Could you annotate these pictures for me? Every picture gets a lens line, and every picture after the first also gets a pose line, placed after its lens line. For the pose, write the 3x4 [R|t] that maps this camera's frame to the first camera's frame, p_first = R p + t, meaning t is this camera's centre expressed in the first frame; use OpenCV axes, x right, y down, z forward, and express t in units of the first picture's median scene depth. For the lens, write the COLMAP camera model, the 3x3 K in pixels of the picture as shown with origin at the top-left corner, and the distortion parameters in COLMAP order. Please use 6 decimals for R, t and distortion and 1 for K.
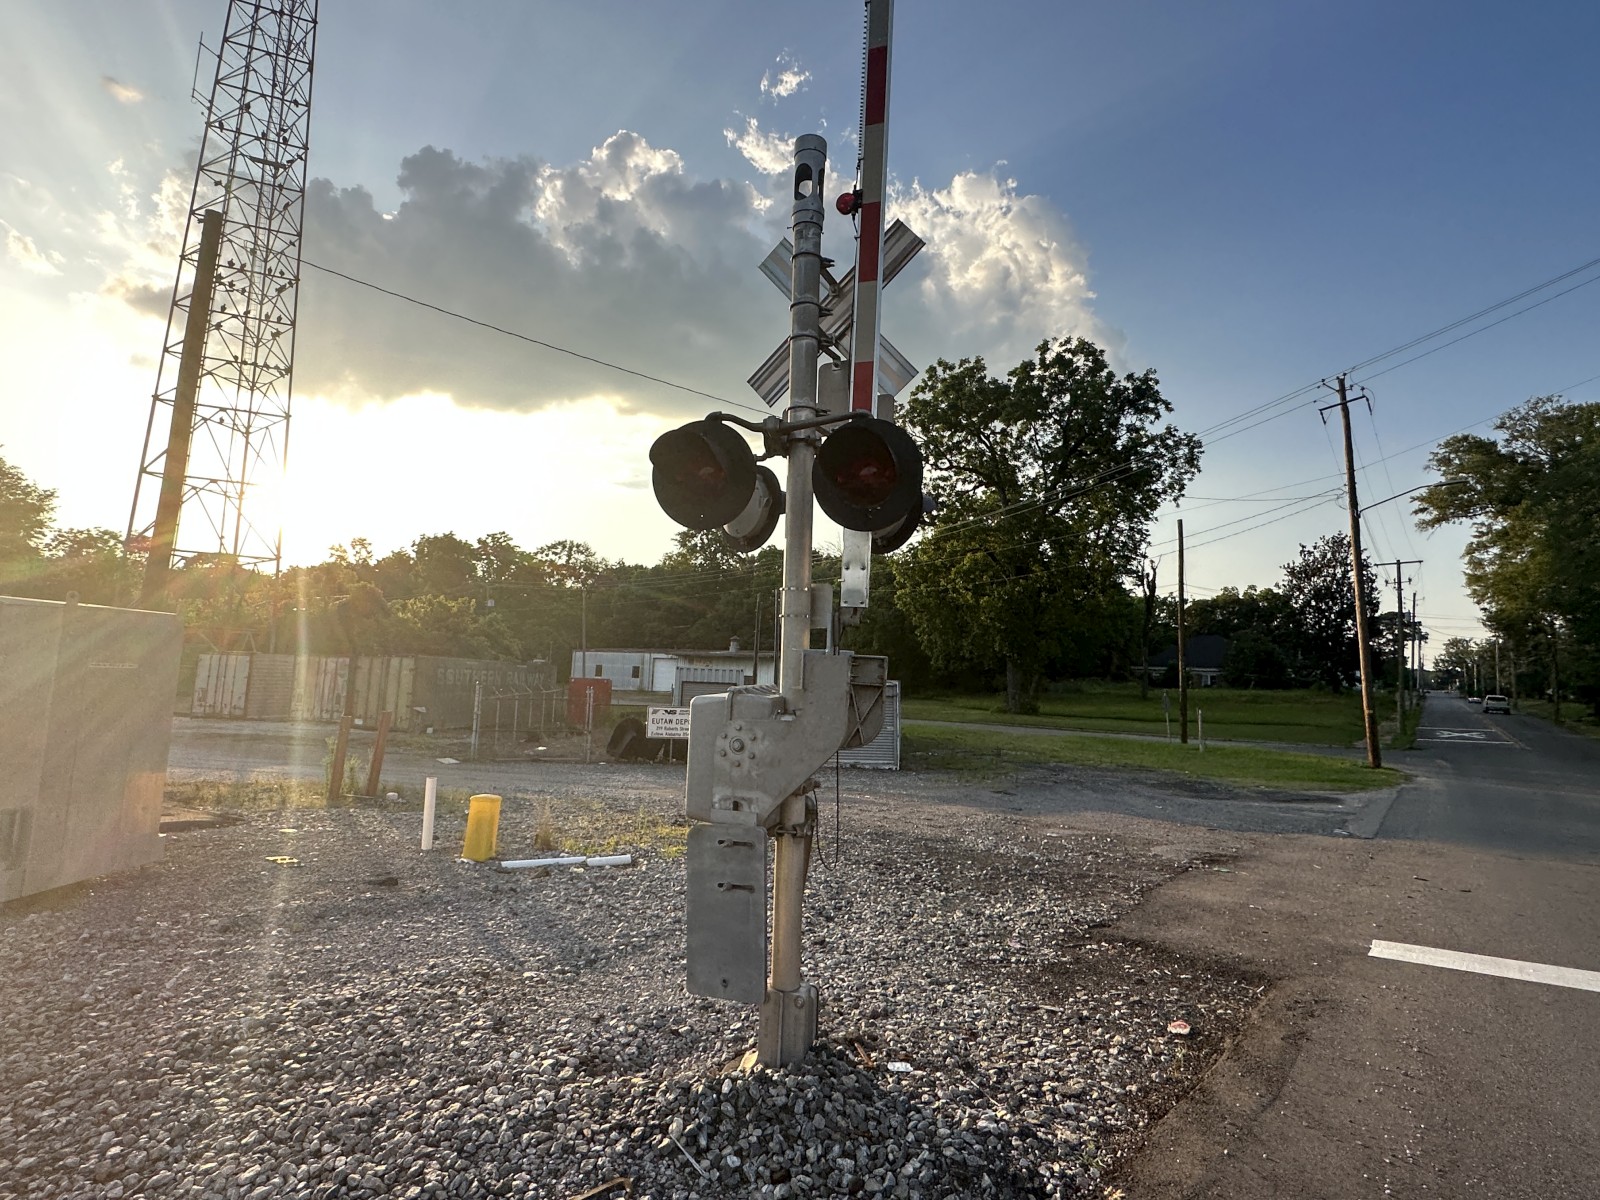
lens RADIAL K [[787.7, 0, 800.0], [0, 787.7, 600.0], [0, 0, 1]] dist [-0.001109, -0.000355]
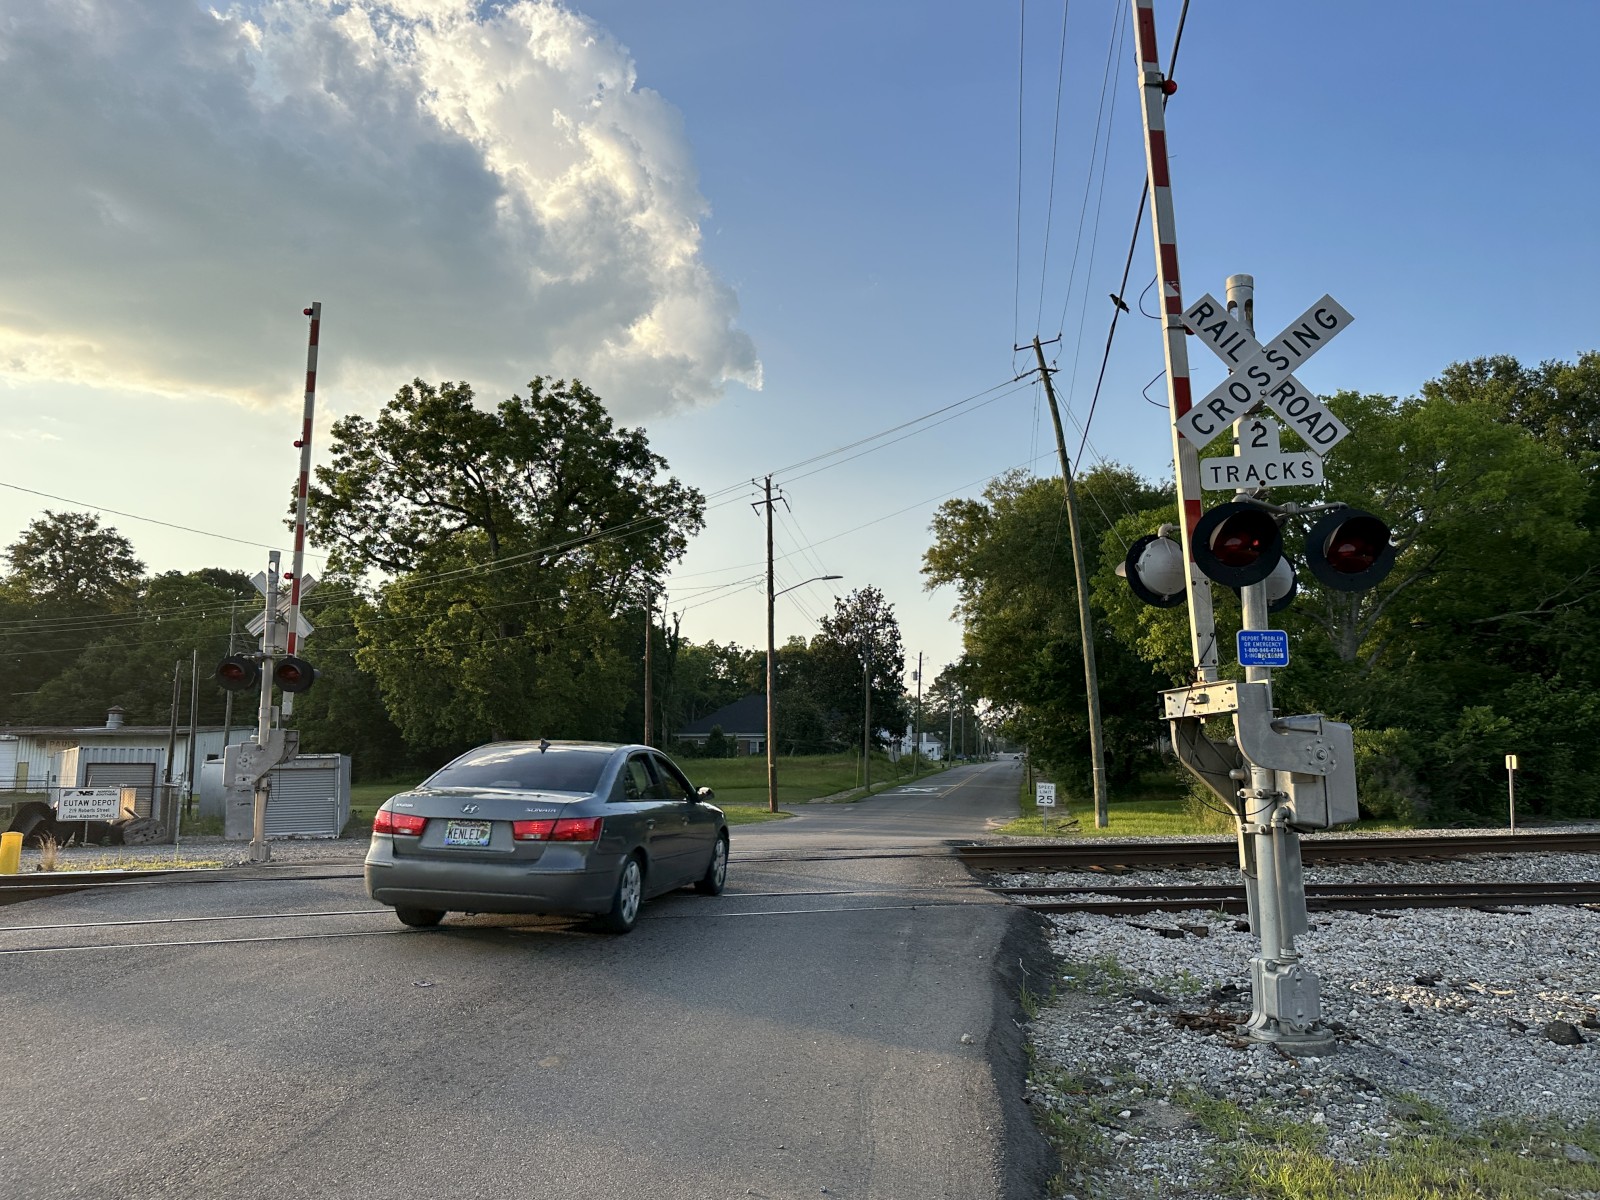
lens RADIAL K [[1168.3, 0, 810.9], [0, 1168.3, 609.2], [0, 0, 1]] dist [0.139379, -0.225707]
pose [[0.891333, 0.023850, 0.452722, -0.017887], [-0.011751, 0.999495, -0.029520, -0.023469], [-0.453197, 0.020992, 0.891163, -0.328660]]
